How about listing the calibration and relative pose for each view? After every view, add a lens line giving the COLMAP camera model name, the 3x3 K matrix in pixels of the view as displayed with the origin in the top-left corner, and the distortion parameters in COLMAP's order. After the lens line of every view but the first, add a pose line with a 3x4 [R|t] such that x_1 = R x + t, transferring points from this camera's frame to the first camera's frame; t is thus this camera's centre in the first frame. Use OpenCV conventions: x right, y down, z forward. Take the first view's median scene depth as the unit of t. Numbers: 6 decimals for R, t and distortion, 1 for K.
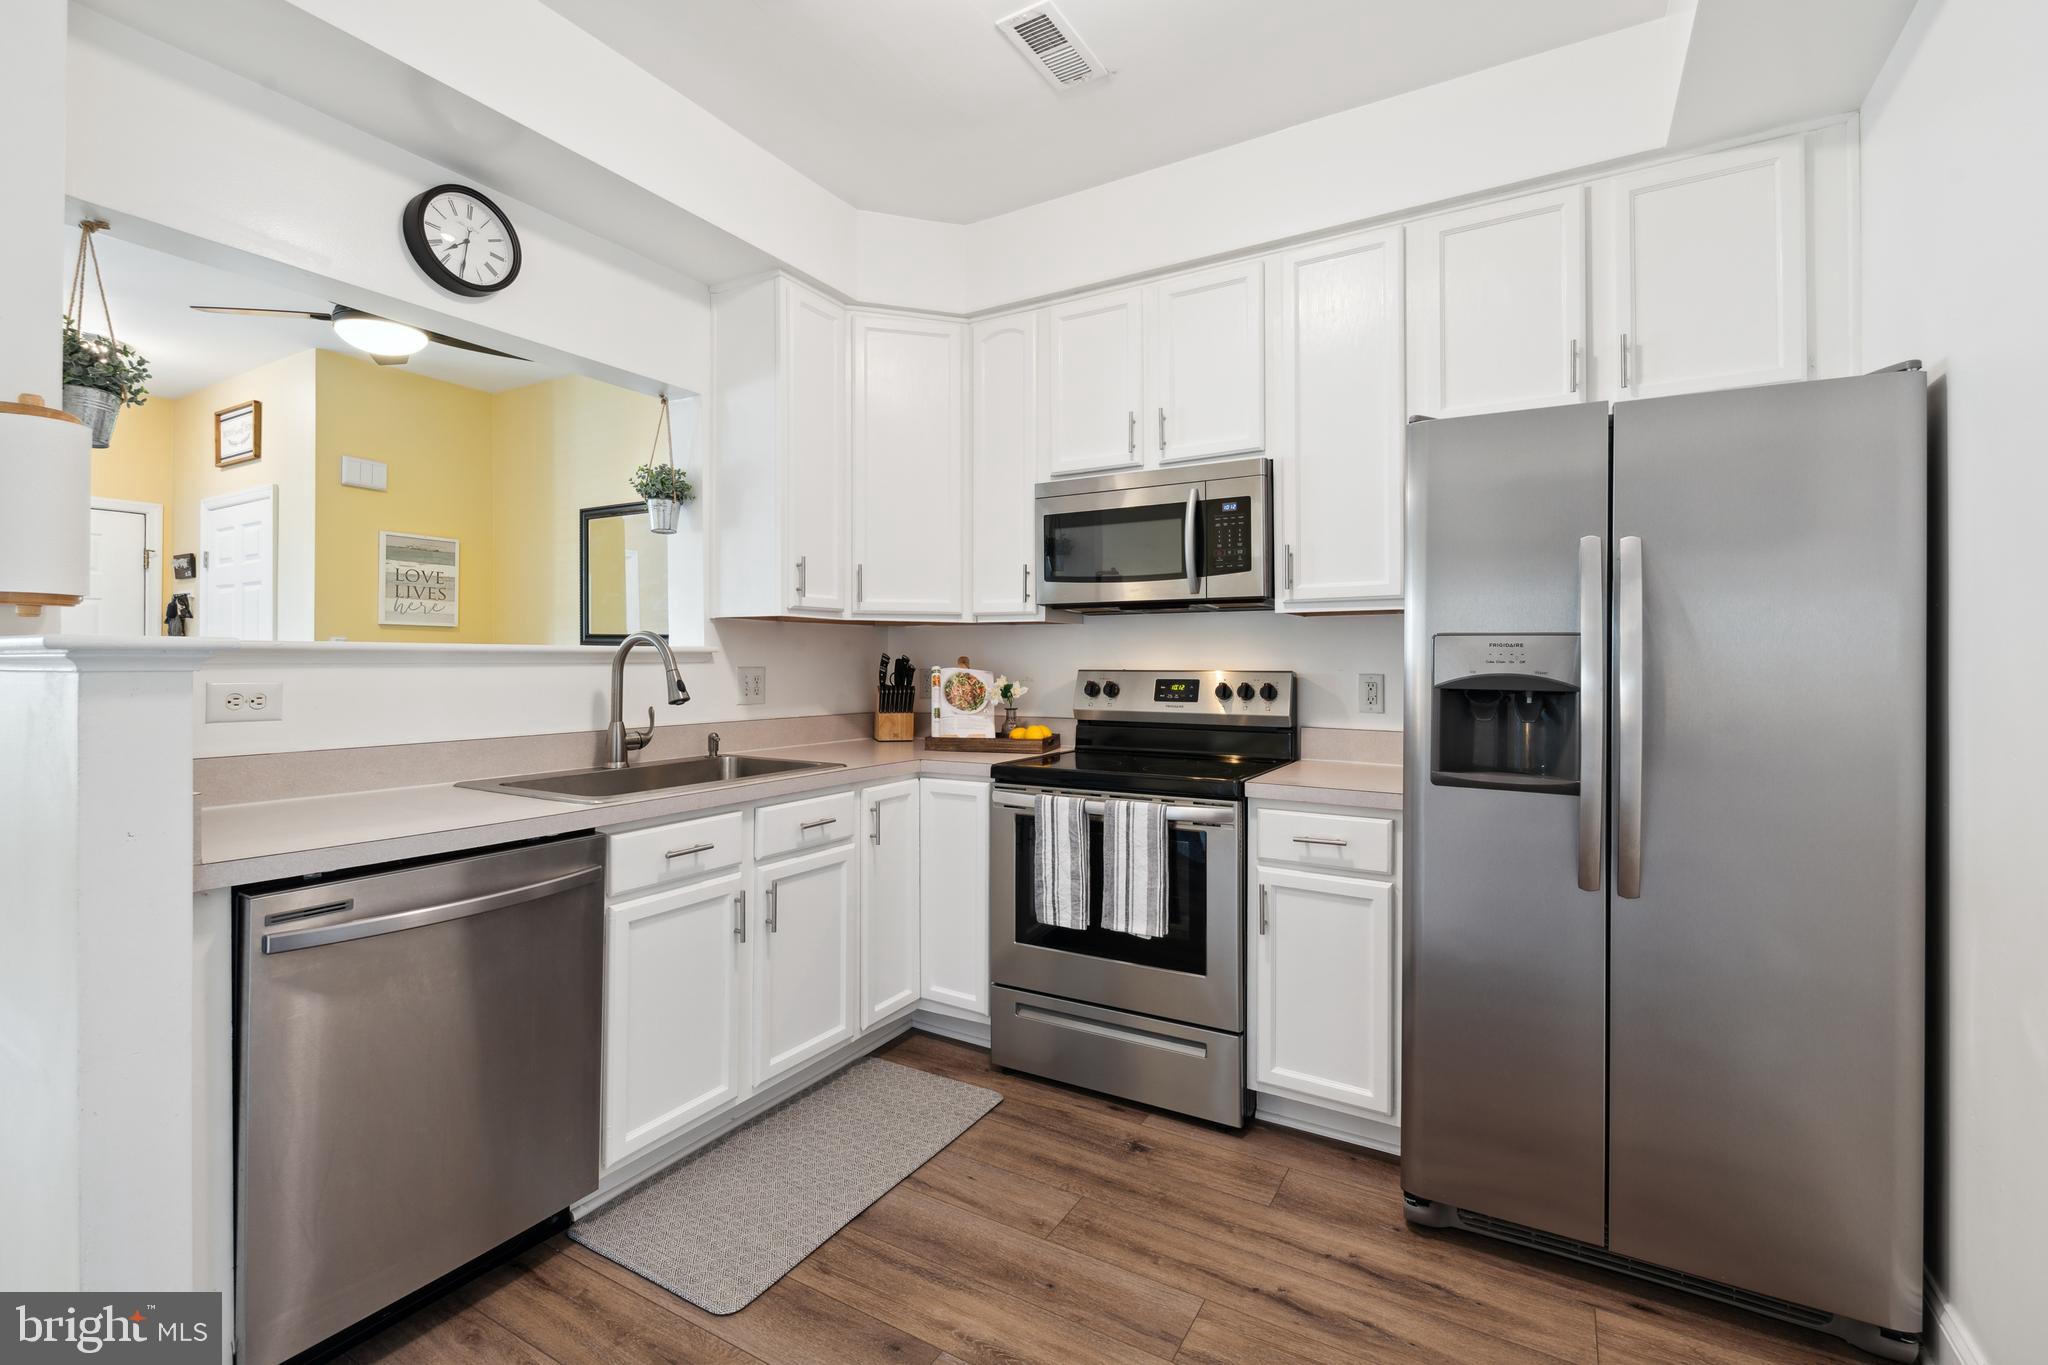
lens RADIAL K [[908.6, 0, 1020.1], [0, 908.6, 654.4], [0, 0, 1]] dist [0.011033, -0.008746]
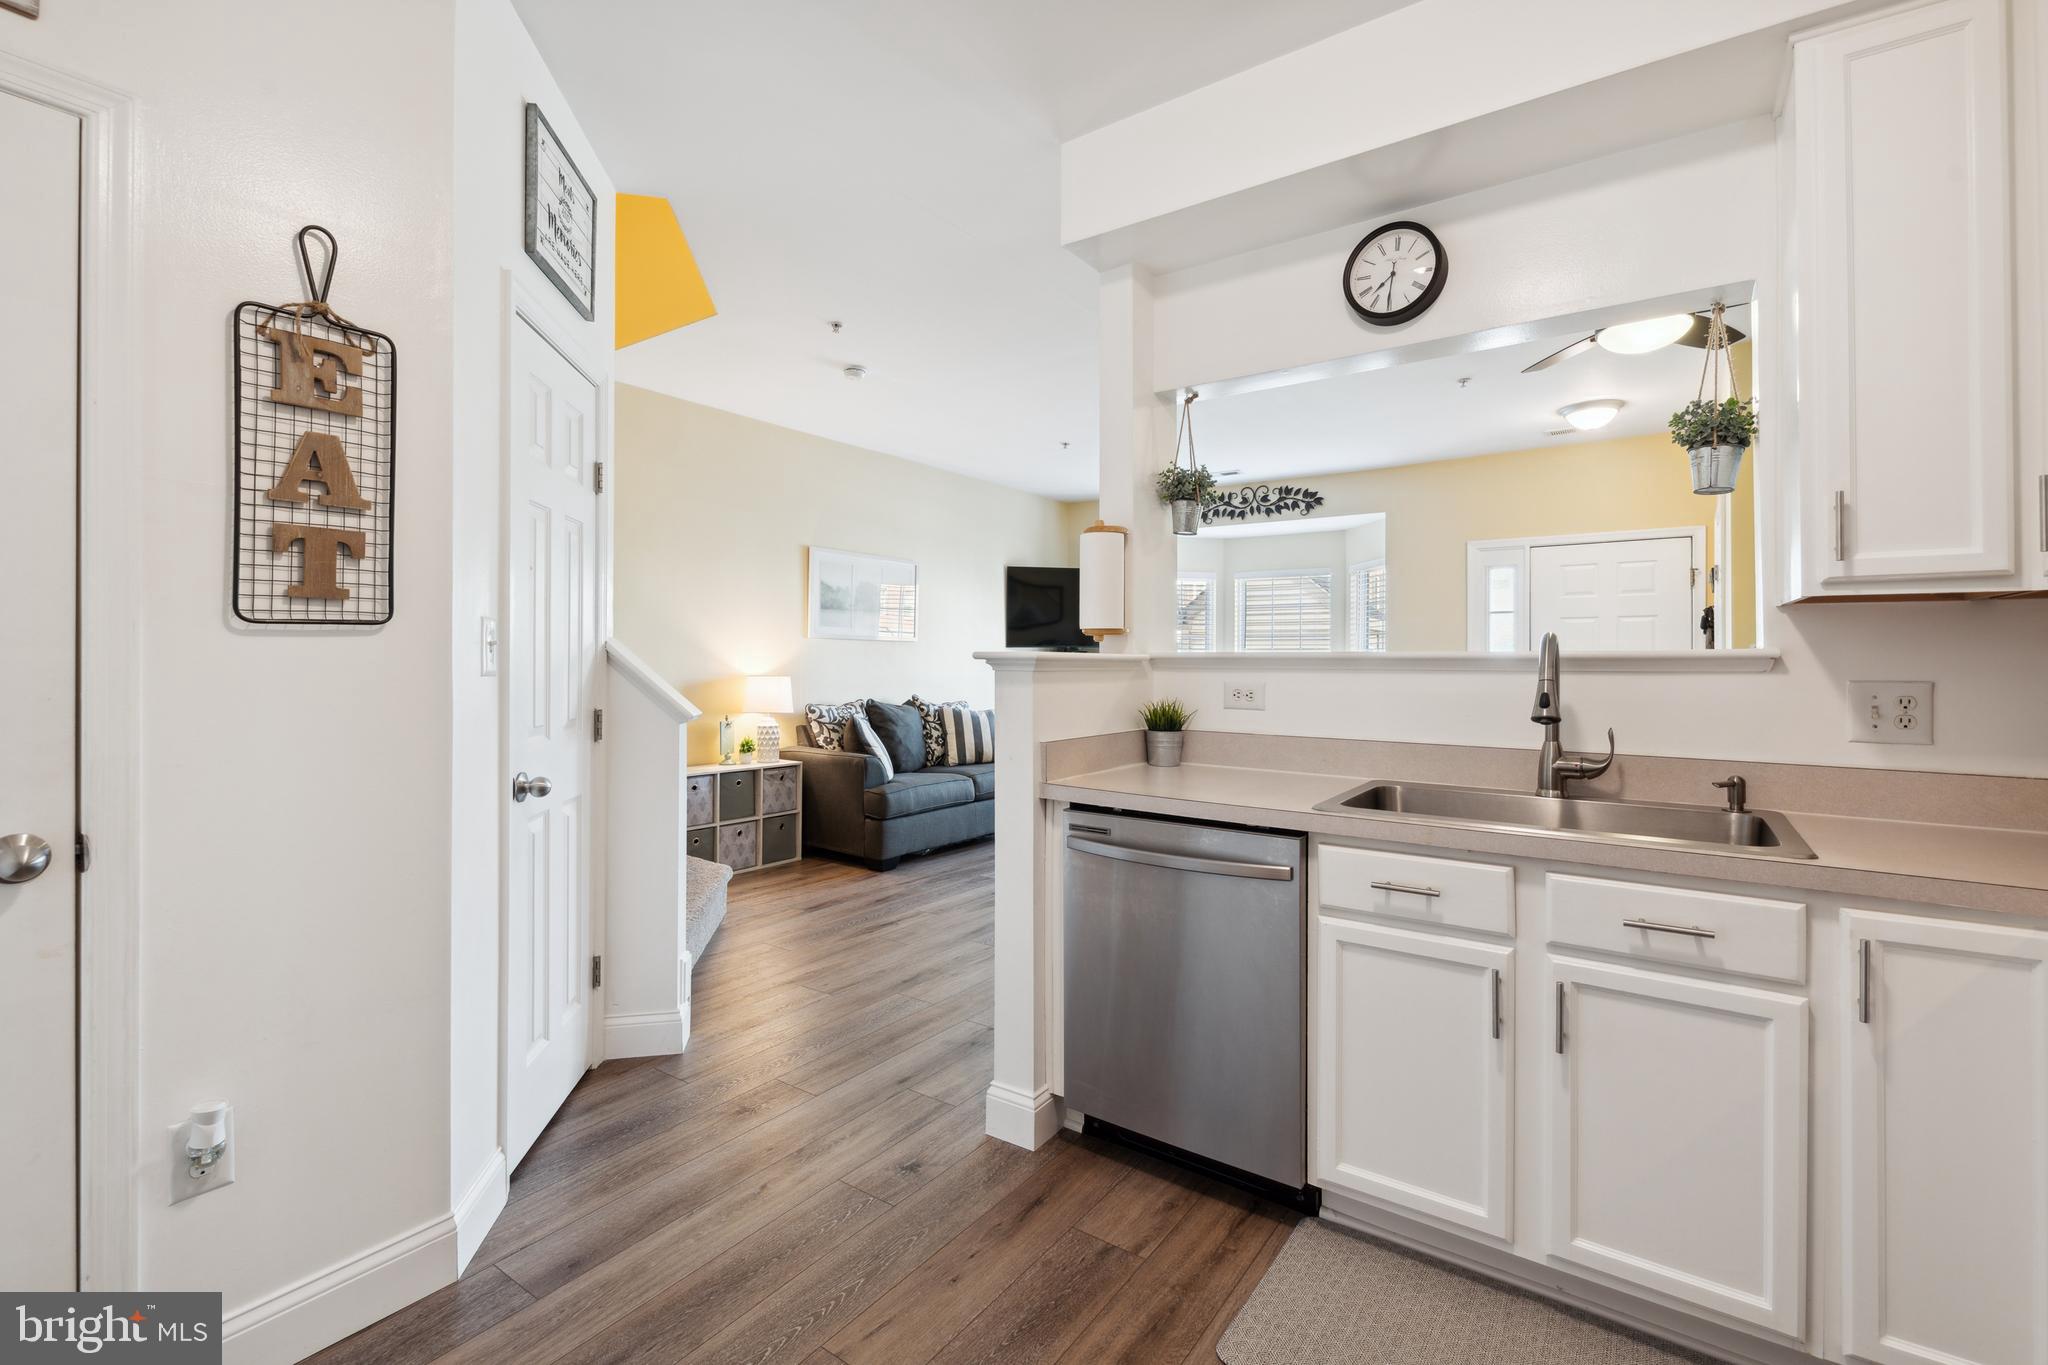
lens RADIAL K [[884.6, 0, 1019.0], [0, 884.6, 663.0], [0, 0, 1]] dist [0.002723, -0.006063]
pose [[-0.090371, -0.001891, -0.995906, 0.398427], [0.001209, 0.999997, -0.002009, 0.002703], [0.995907, -0.001385, -0.090369, 0.568858]]
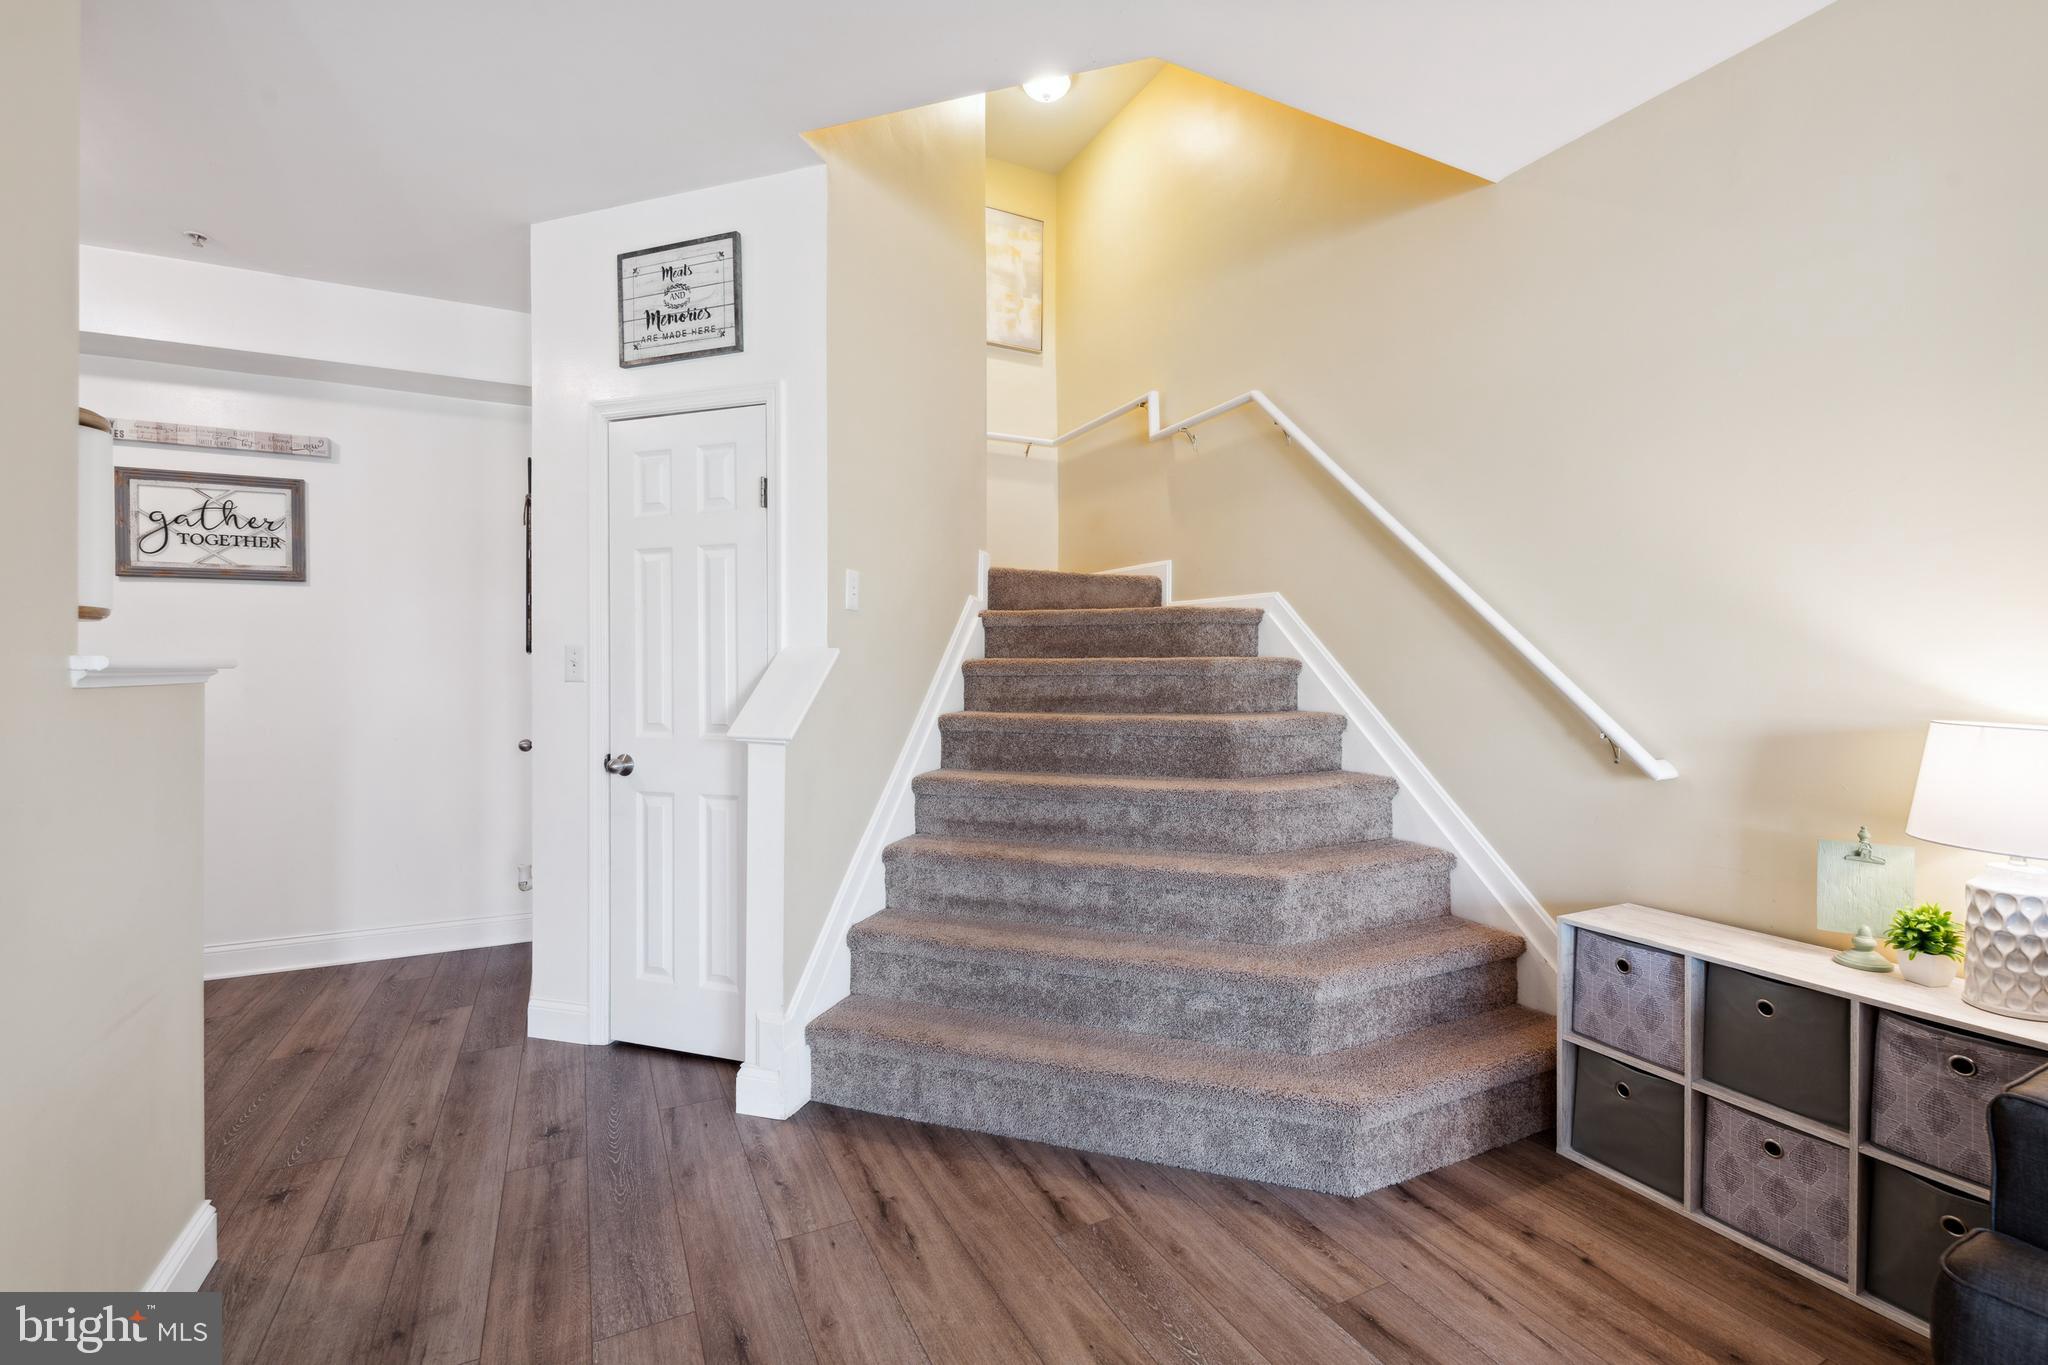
lens RADIAL K [[884.6, 0, 1019.0], [0, 884.6, 663.0], [0, 0, 1]] dist [0.002723, -0.006063]
pose [[-0.841607, -0.000535, 0.540090, -1.404755], [-0.006537, 0.999936, -0.009196, -0.004943], [-0.540051, -0.011270, -0.841557, 0.707382]]
